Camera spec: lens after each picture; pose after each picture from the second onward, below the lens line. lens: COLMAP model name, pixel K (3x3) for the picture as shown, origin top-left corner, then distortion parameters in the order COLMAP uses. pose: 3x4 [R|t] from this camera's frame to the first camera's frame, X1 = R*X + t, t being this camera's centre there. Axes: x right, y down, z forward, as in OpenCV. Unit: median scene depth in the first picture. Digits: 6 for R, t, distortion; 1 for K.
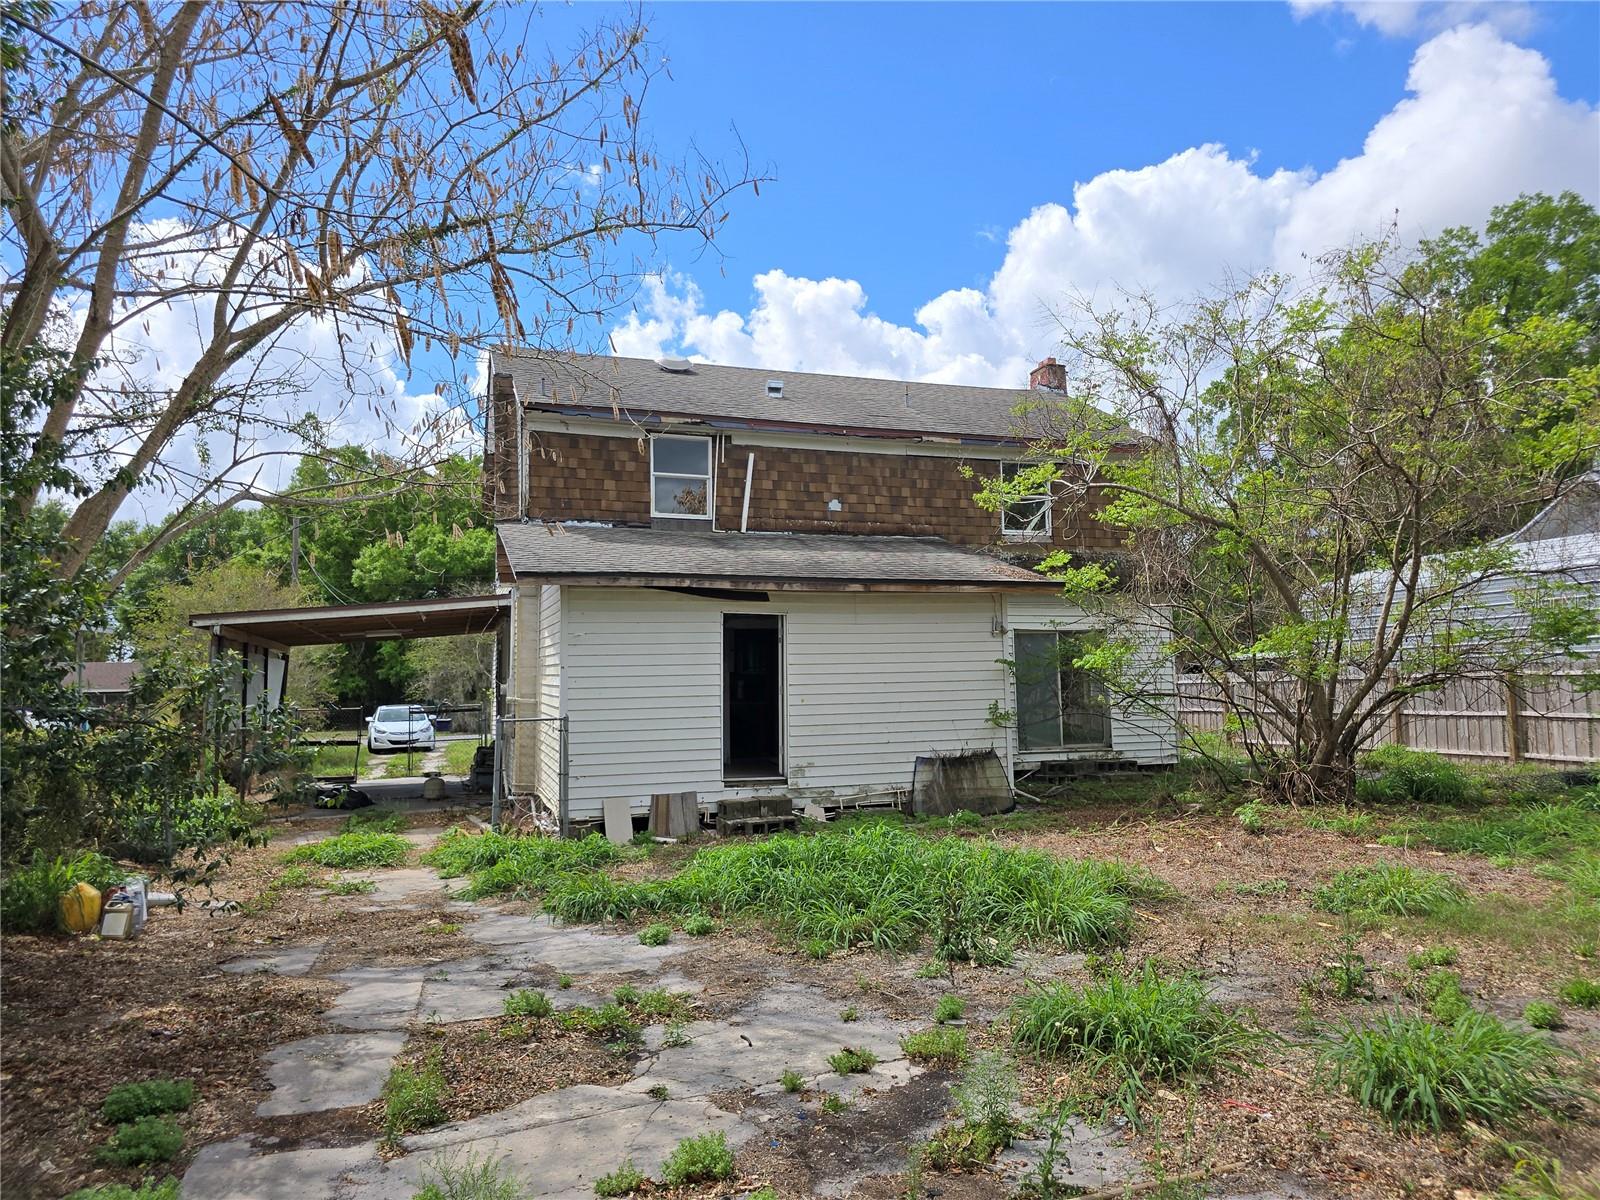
lens RADIAL K [[1084.2, 0, 801.2], [0, 1084.2, 596.3], [0, 0, 1]] dist [0.054733, -0.049599]
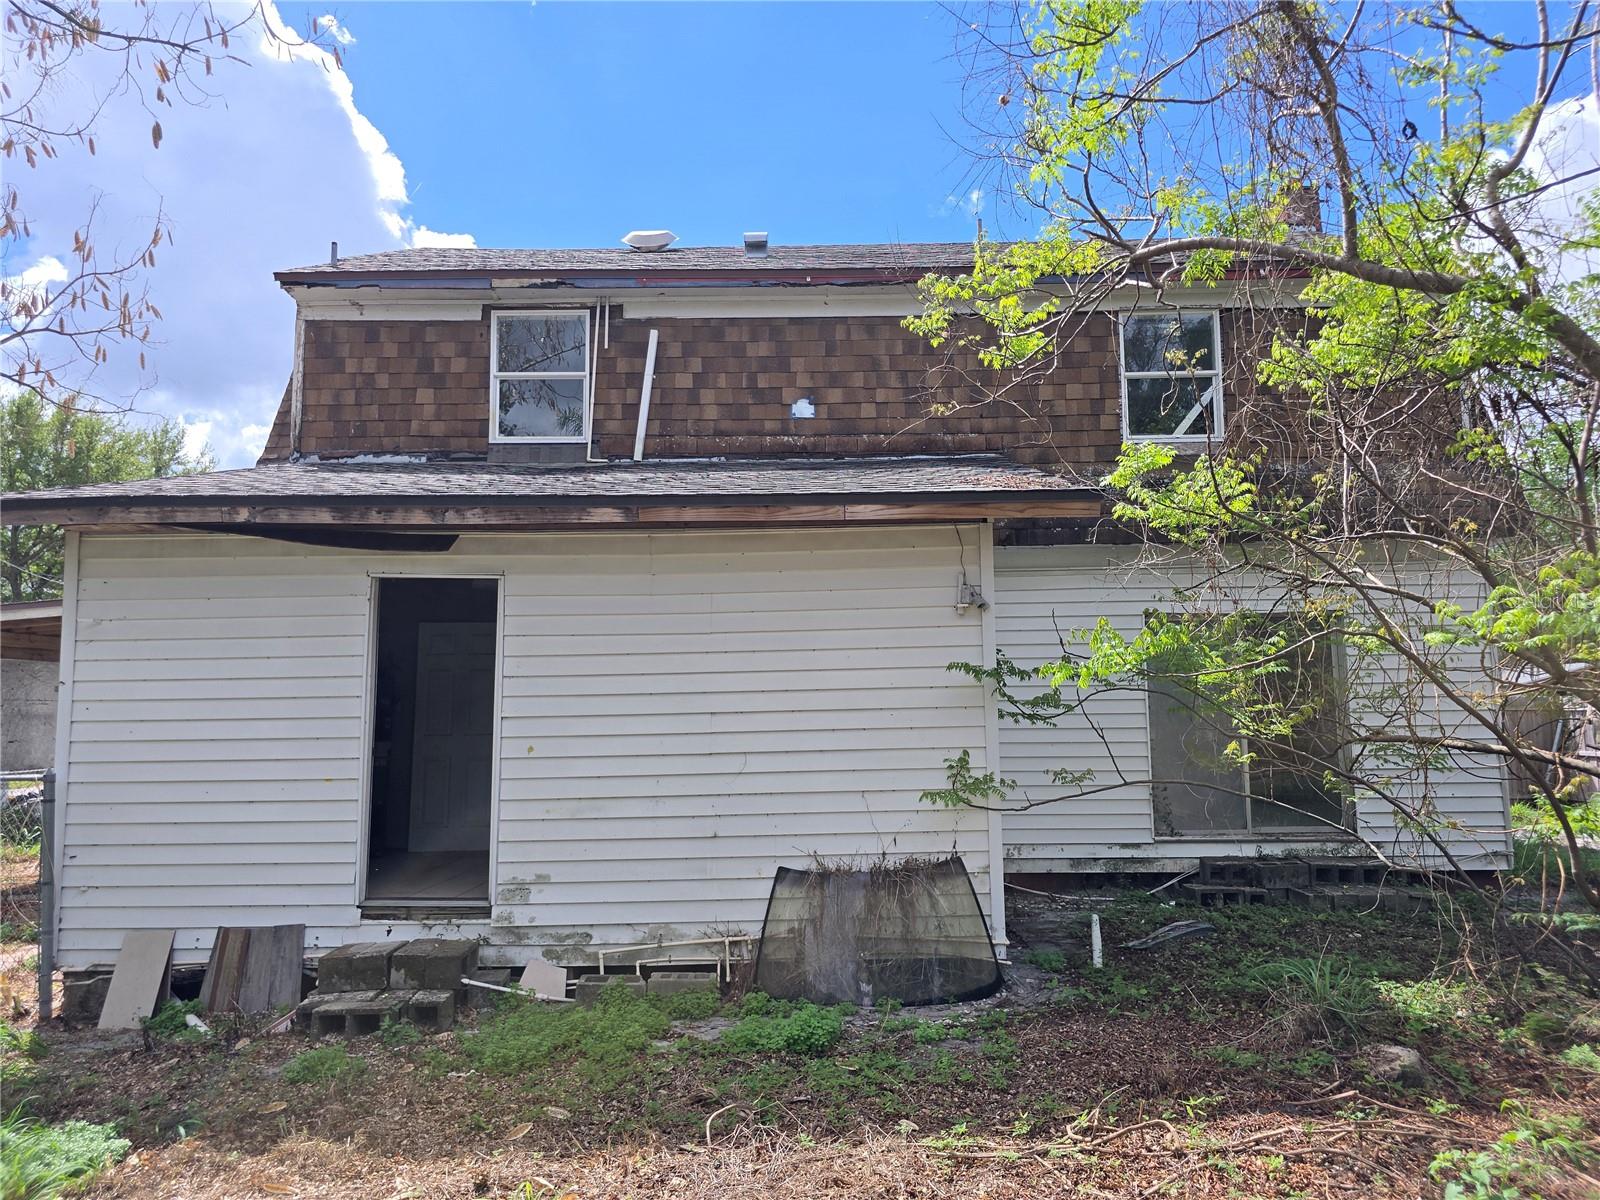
lens RADIAL K [[1084.2, 0, 804.1], [0, 1084.2, 603.3], [0, 0, 1]] dist [0.054733, -0.049599]
pose [[0.943865, -0.026920, -0.329234, 0.241597], [0.023360, 0.999618, -0.014766, 0.033397], [0.329505, 0.006247, 0.944133, 0.476158]]
